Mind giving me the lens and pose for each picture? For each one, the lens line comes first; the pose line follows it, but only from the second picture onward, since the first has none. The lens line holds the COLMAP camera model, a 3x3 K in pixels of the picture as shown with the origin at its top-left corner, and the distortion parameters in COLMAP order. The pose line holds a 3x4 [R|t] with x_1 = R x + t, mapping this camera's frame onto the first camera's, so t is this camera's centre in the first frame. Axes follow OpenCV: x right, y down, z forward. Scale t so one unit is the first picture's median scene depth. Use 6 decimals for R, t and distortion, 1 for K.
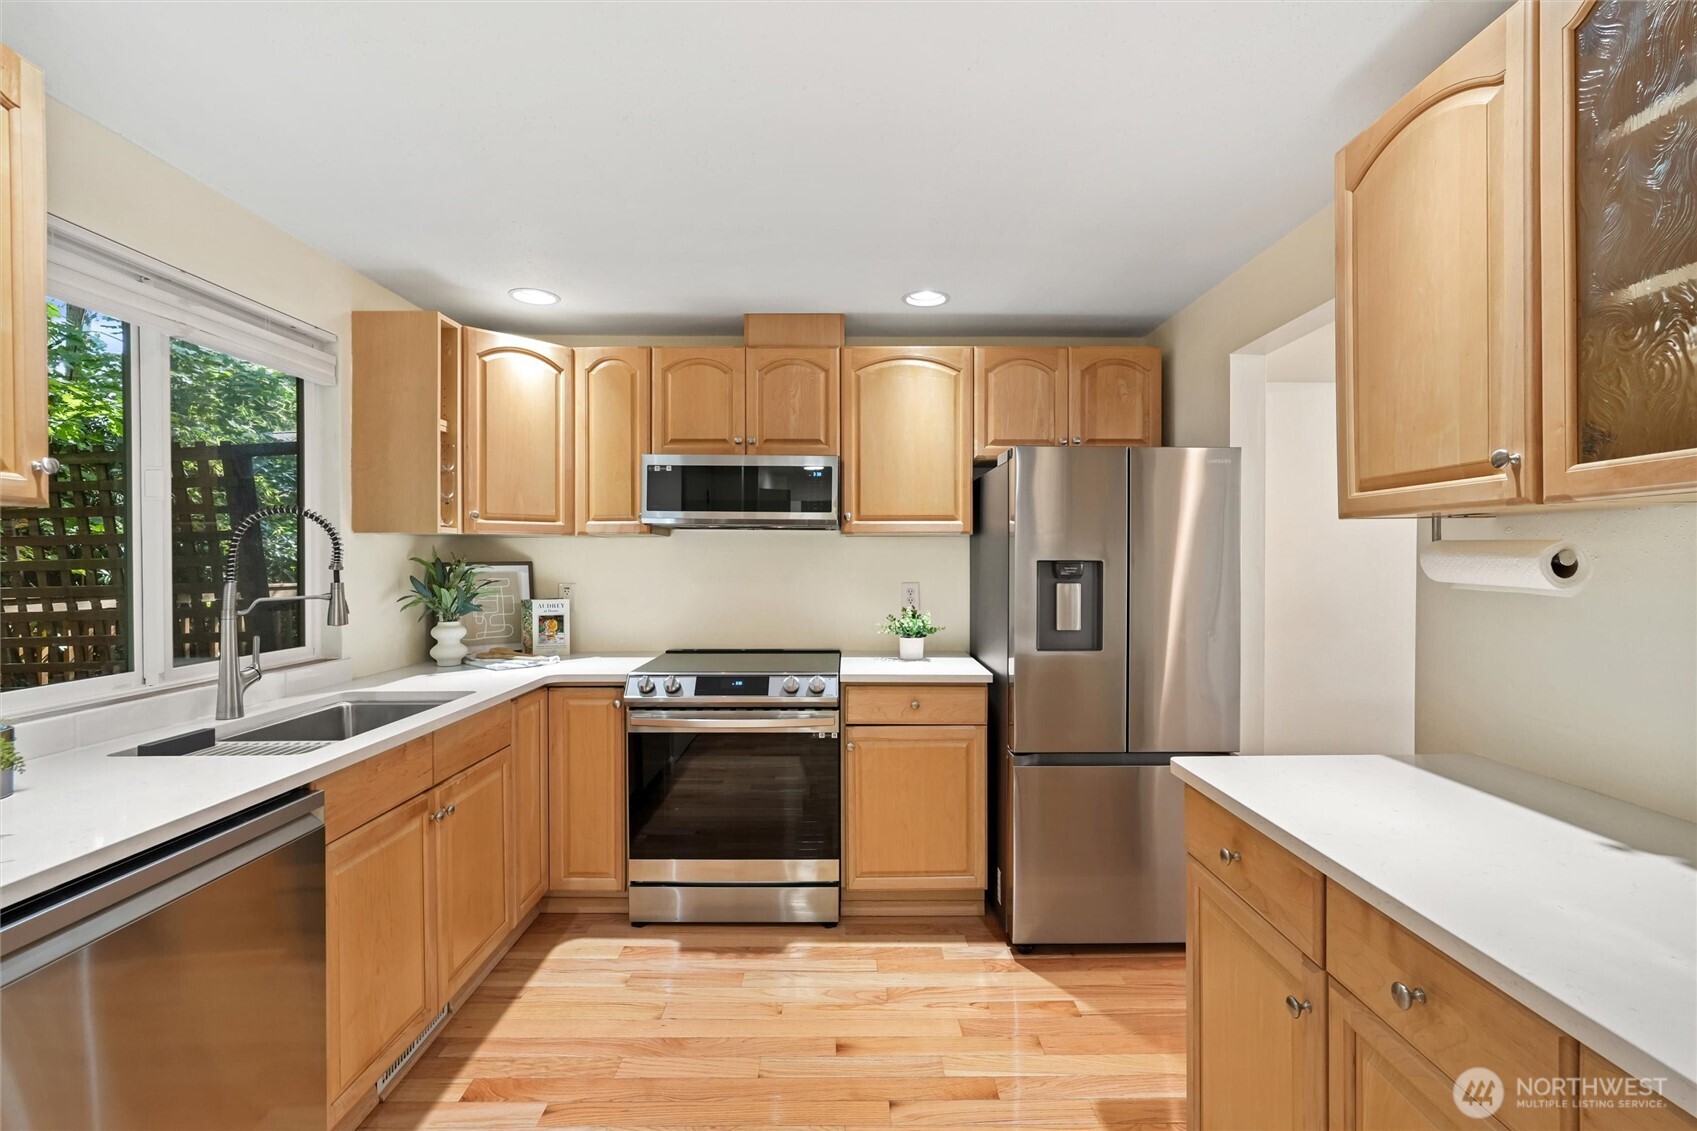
lens RADIAL K [[769.7, 0, 855.4], [0, 769.7, 571.3], [0, 0, 1]] dist [0.004059, 0.000569]
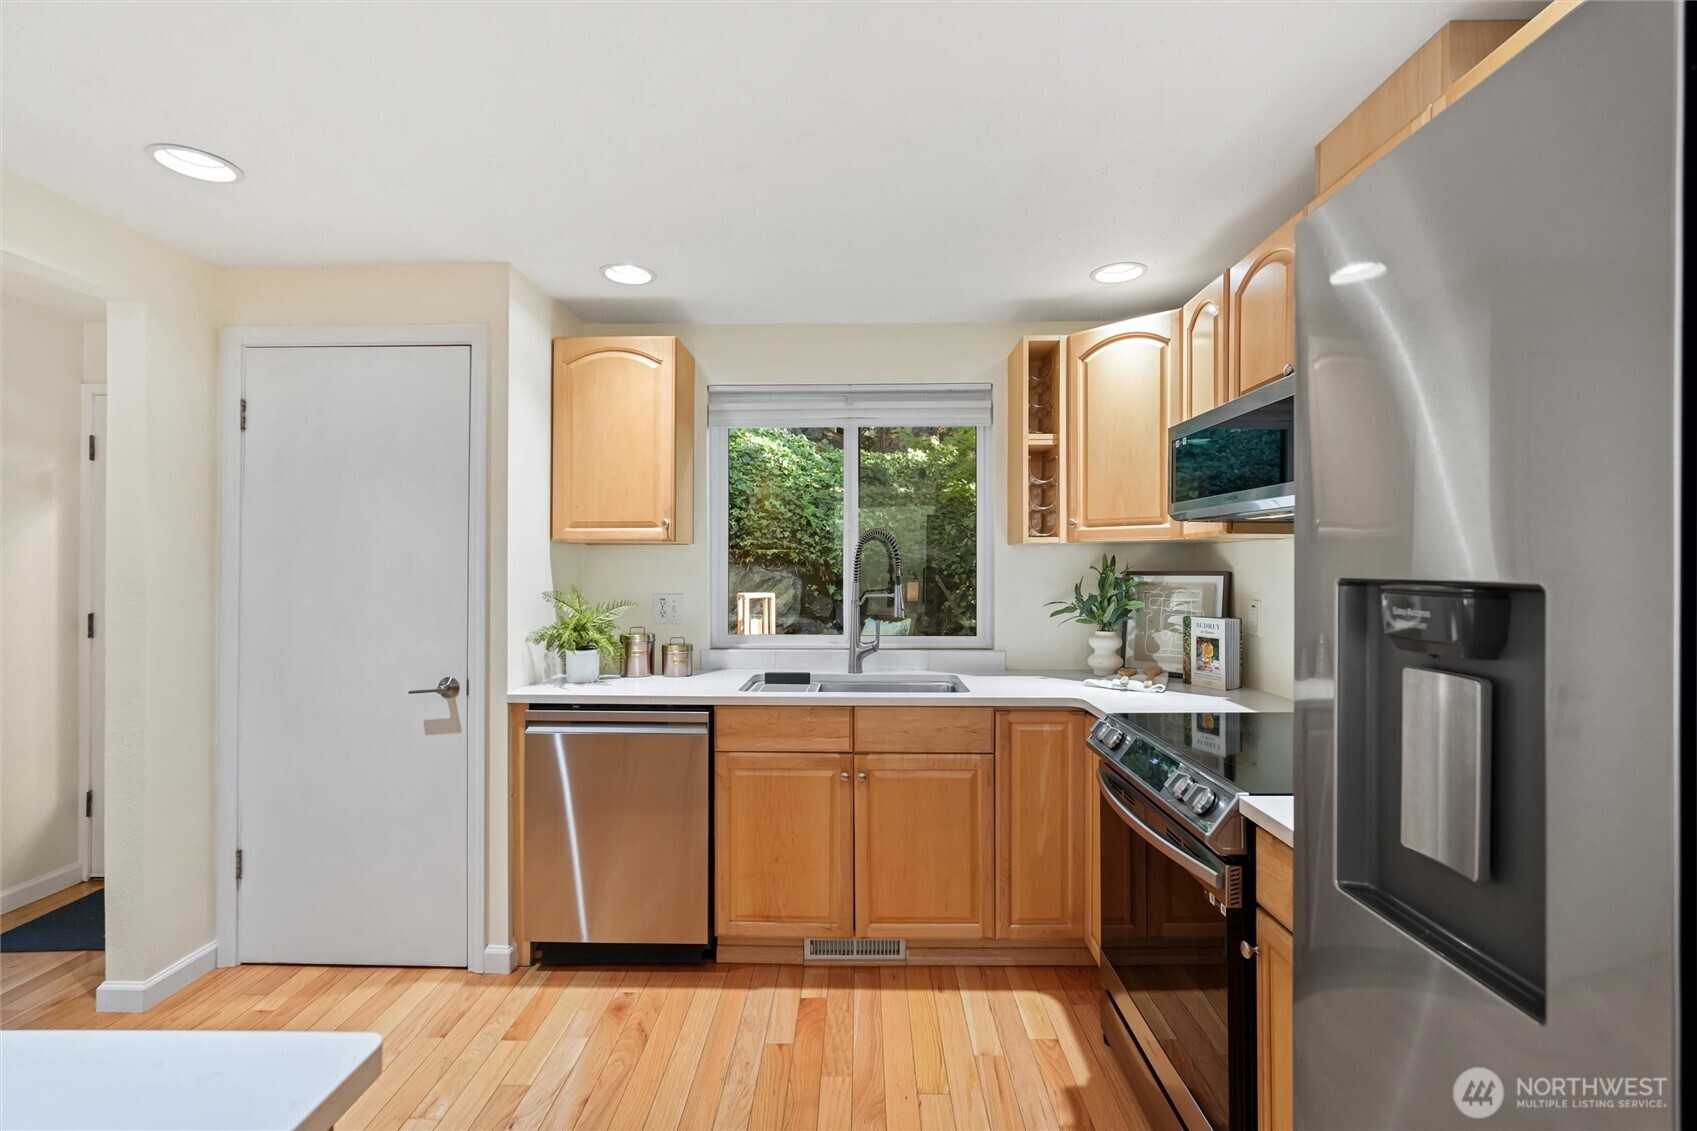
lens RADIAL K [[757.4, 0, 848.5], [0, 757.4, 565.5], [0, 0, 1]] dist [-0.003020, 0.000001]
pose [[-0.036575, 0.002610, -0.999327, 0.524190], [-0.018369, 0.999826, 0.003284, -0.018325], [0.999162, 0.018476, -0.036521, 0.812485]]
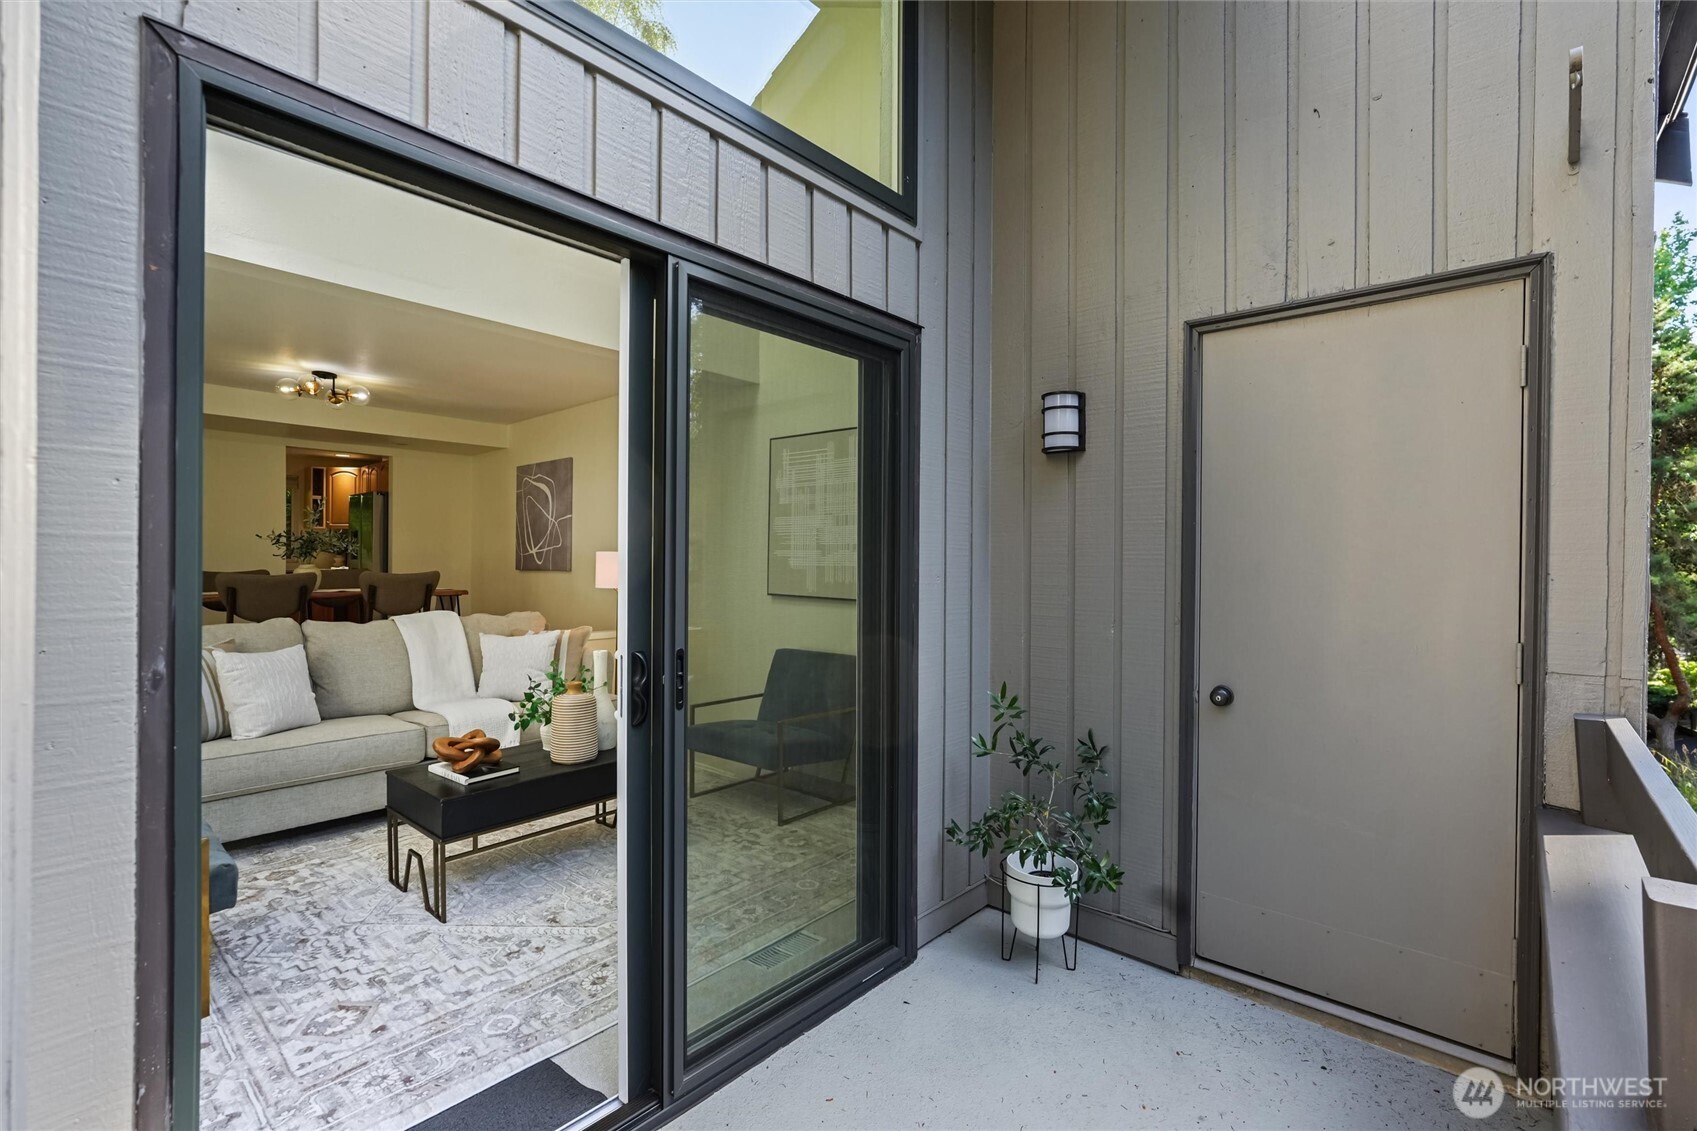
lens RADIAL K [[786.0, 0, 848.5], [0, 786.0, 565.5], [0, 0, 1]] dist [-0.000040, 0.001190]
pose [[0.723449, 0.005639, -0.690355, 3.827126], [-0.014285, 0.999875, -0.006802, 0.112815], [0.690230, 0.014783, 0.723439, 0.086077]]
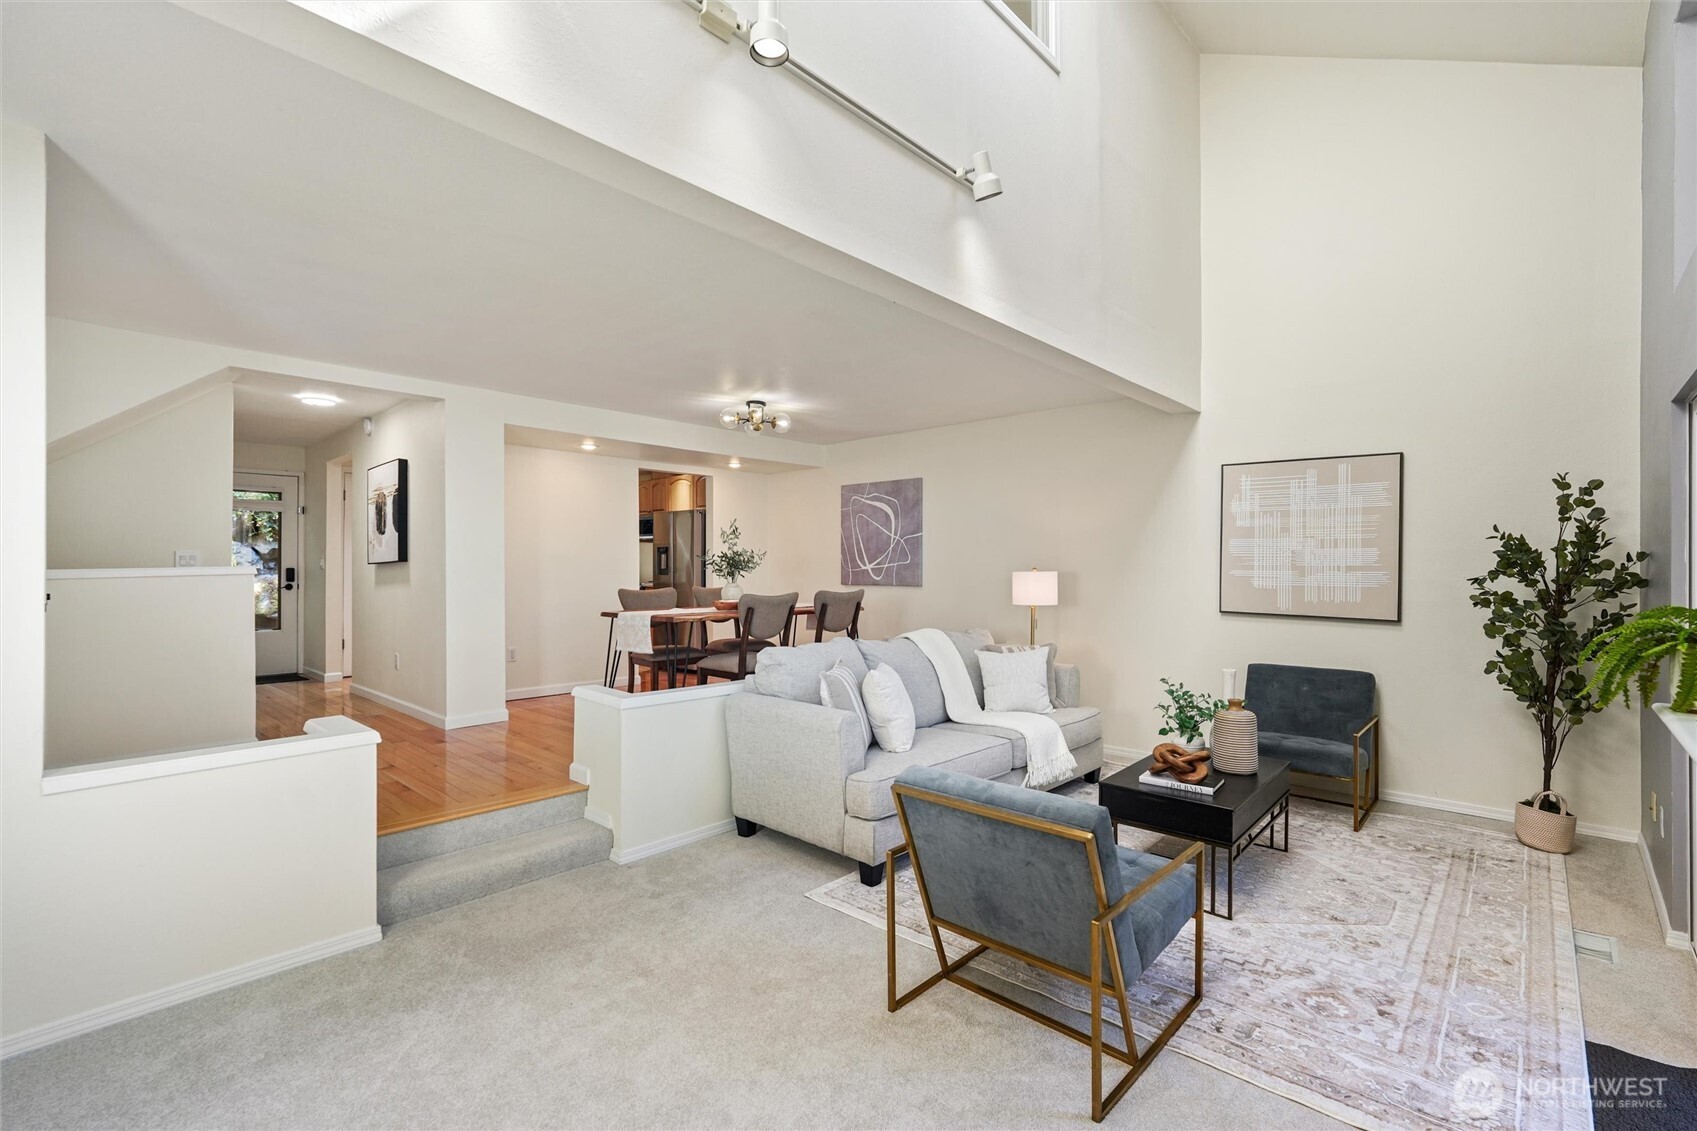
lens RADIAL K [[786.0, 0, 848.5], [0, 786.0, 565.5], [0, 0, 1]] dist [-0.000040, 0.001190]
pose [[0.715593, 0.000388, -0.698518, 3.082498], [-0.011559, 0.999870, -0.011286, 0.087467], [0.698422, 0.016150, 0.715504, -0.791974]]
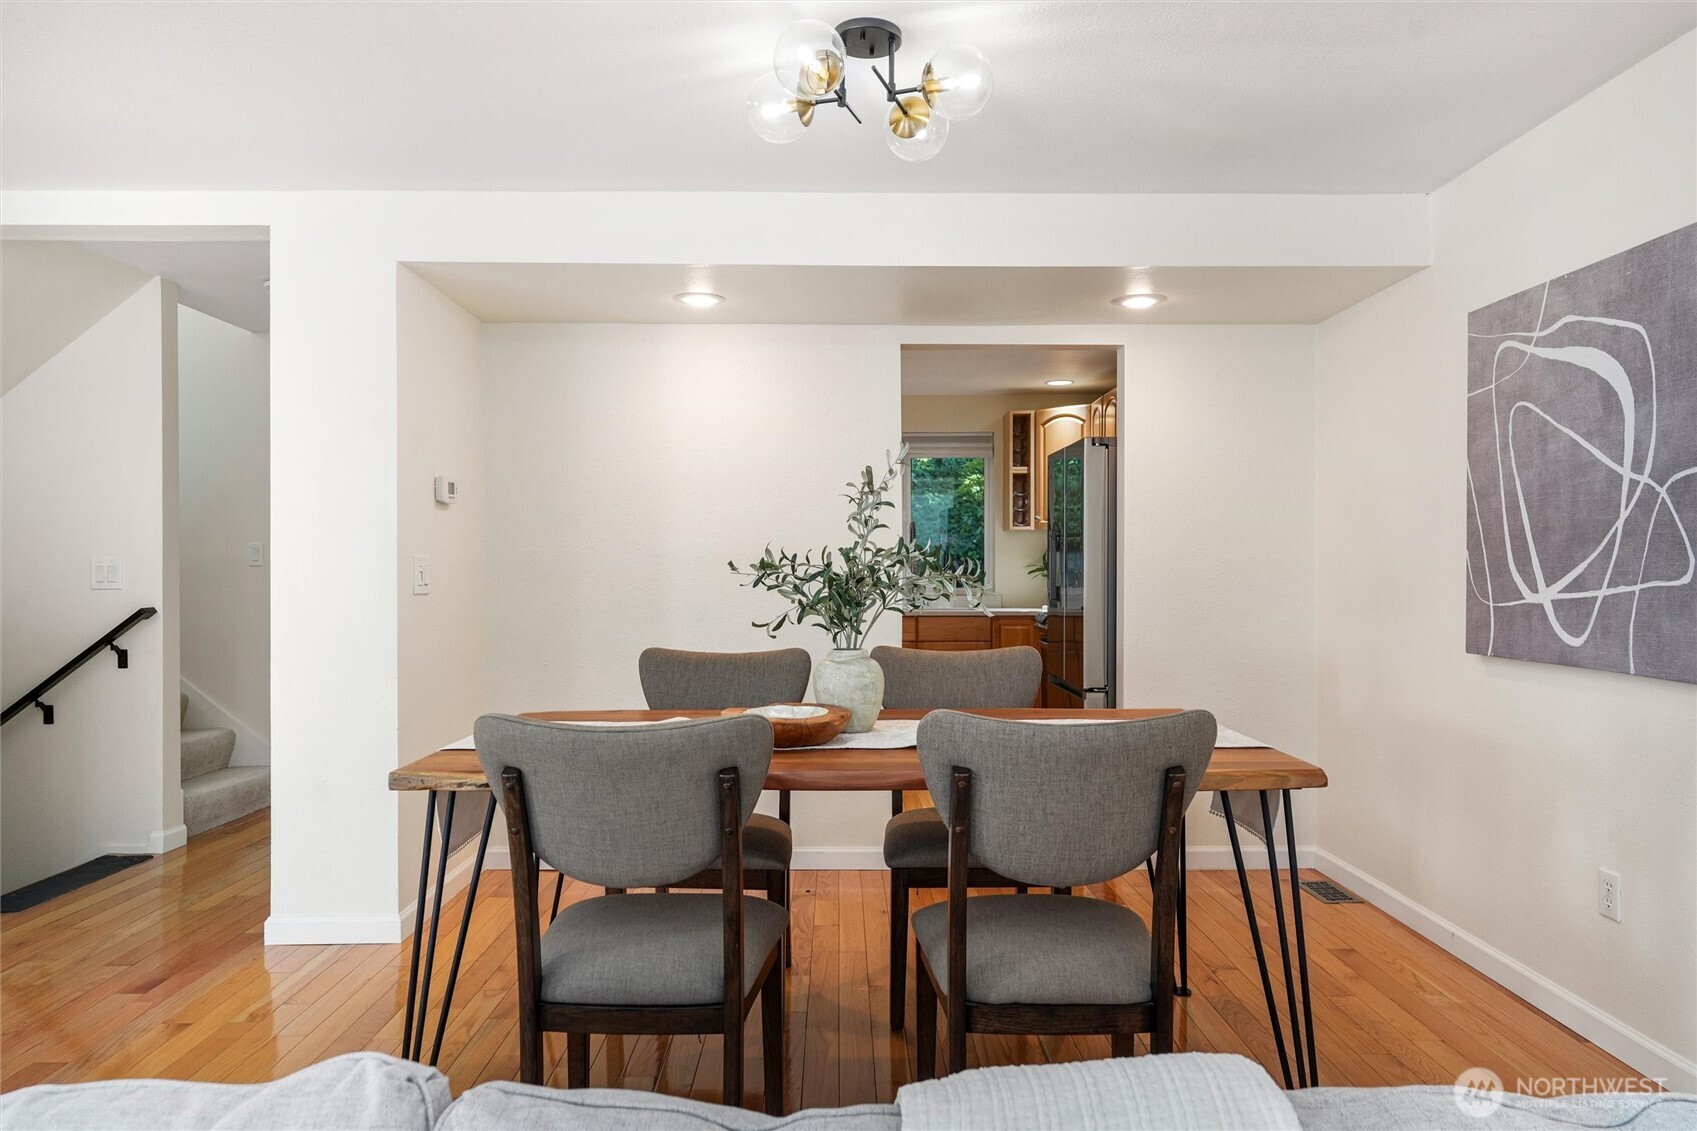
lens RADIAL K [[1165.3, 0, 848.5], [0, 1165.3, 565.5], [0, 0, 1]] dist [0.022943, 0.002217]
pose [[-0.002960, 0.000359, -0.999996, 2.281209], [-0.016247, 0.999868, 0.000407, 0.040566], [0.999864, 0.016249, -0.002954, 0.636396]]
